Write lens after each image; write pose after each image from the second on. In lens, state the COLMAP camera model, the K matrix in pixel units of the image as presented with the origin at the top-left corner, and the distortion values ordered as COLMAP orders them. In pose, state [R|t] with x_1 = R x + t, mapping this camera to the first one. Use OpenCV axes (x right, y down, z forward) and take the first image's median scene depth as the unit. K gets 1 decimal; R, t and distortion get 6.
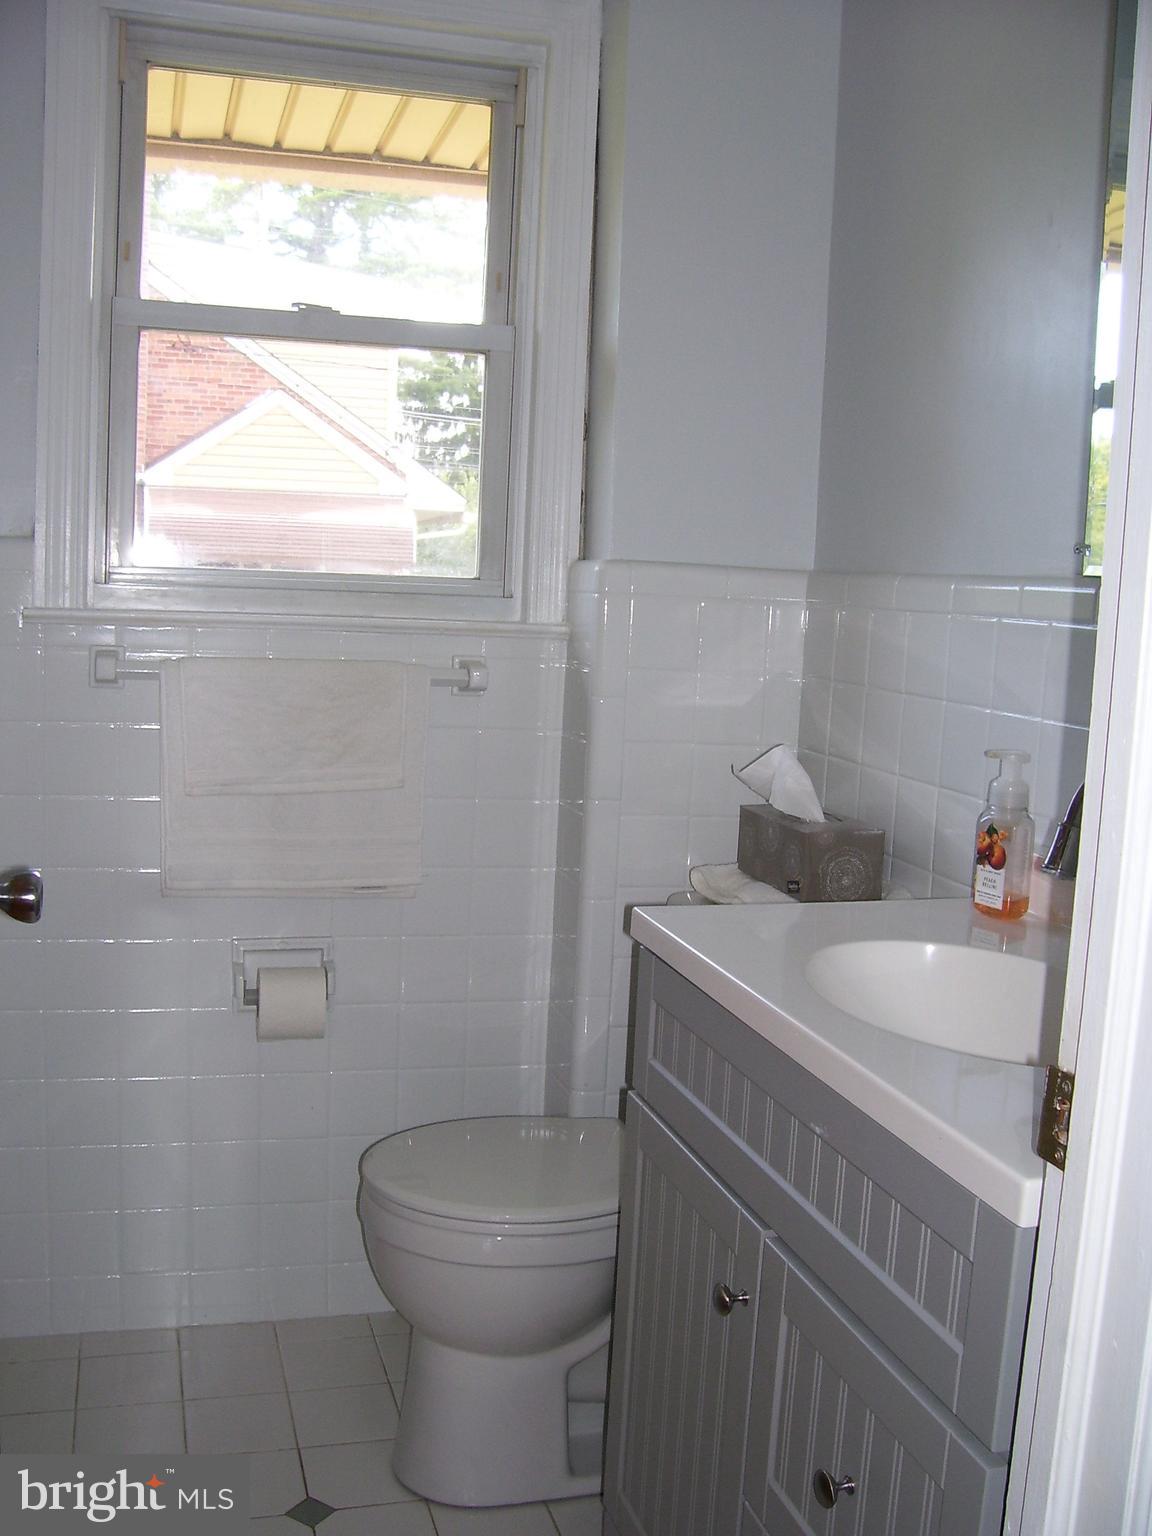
lens RADIAL K [[1530.6, 0, 576.0], [0, 1530.6, 768.0], [0, 0, 1]] dist [-0.190359, 0.182675]
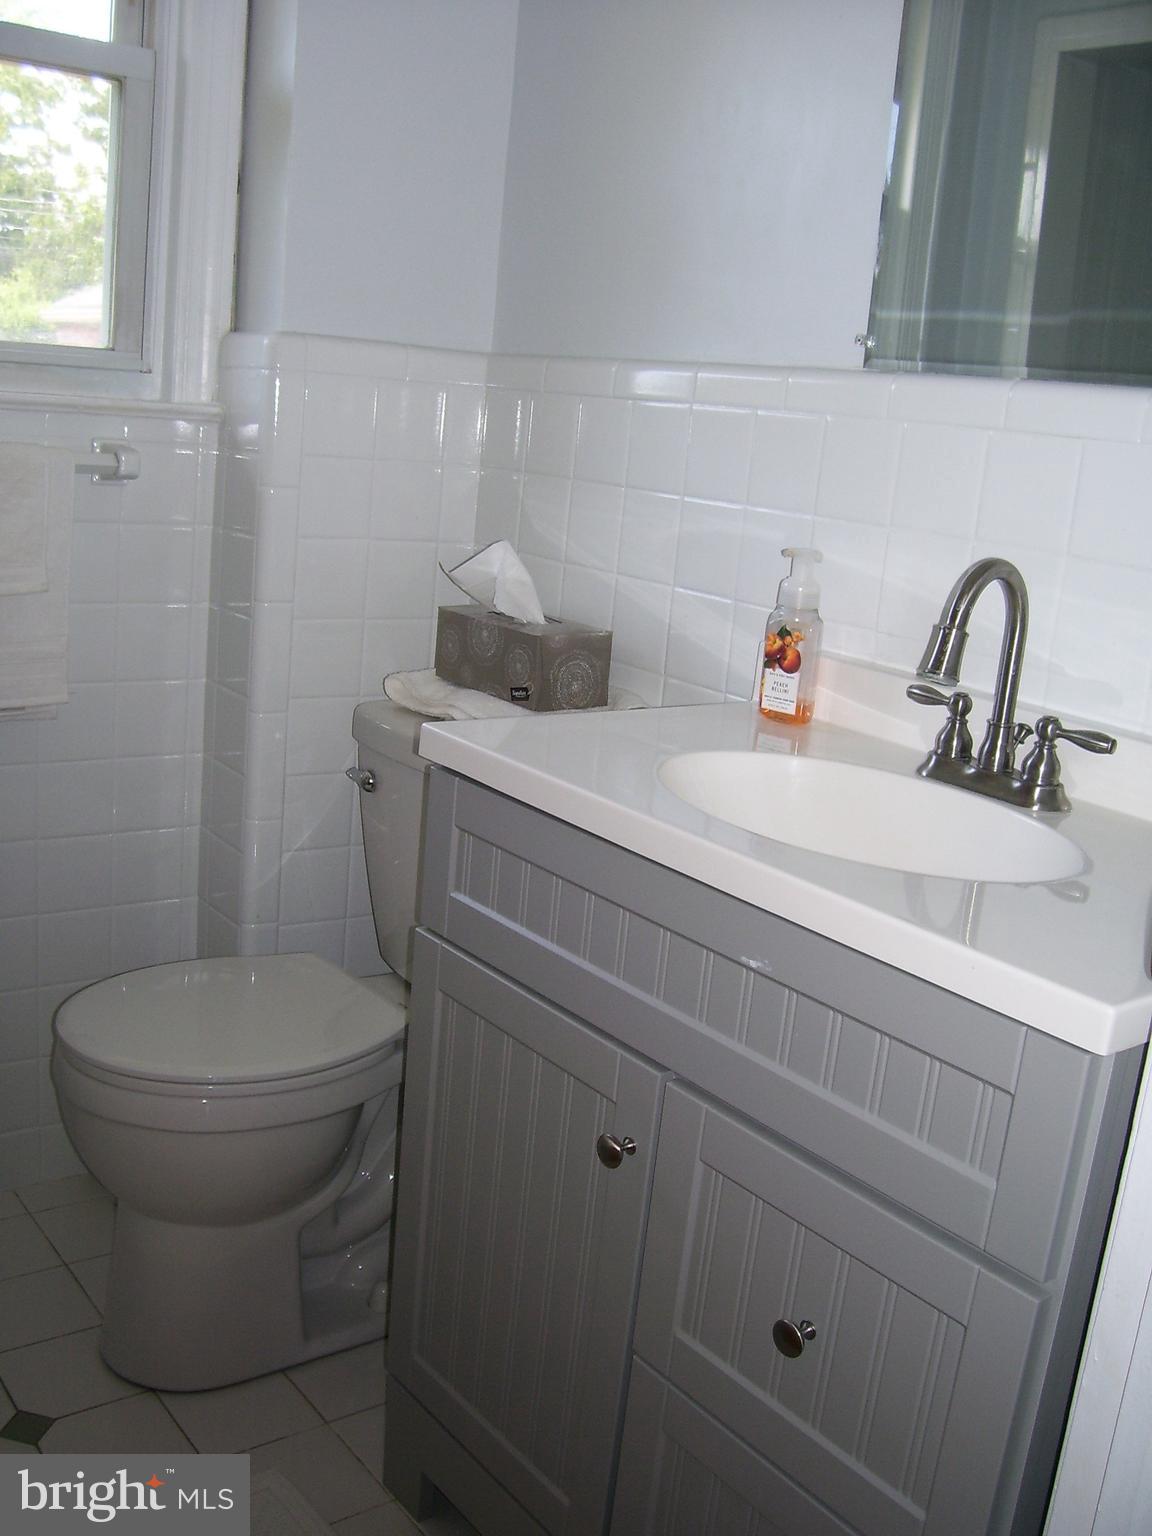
lens RADIAL K [[1530.6, 0, 576.0], [0, 1530.6, 768.0], [0, 0, 1]] dist [-0.190359, 0.182675]
pose [[0.932307, -0.046115, 0.358717, -0.158516], [-0.001780, 0.991241, 0.132055, -0.000656], [-0.361665, -0.123754, 0.924058, 0.114839]]
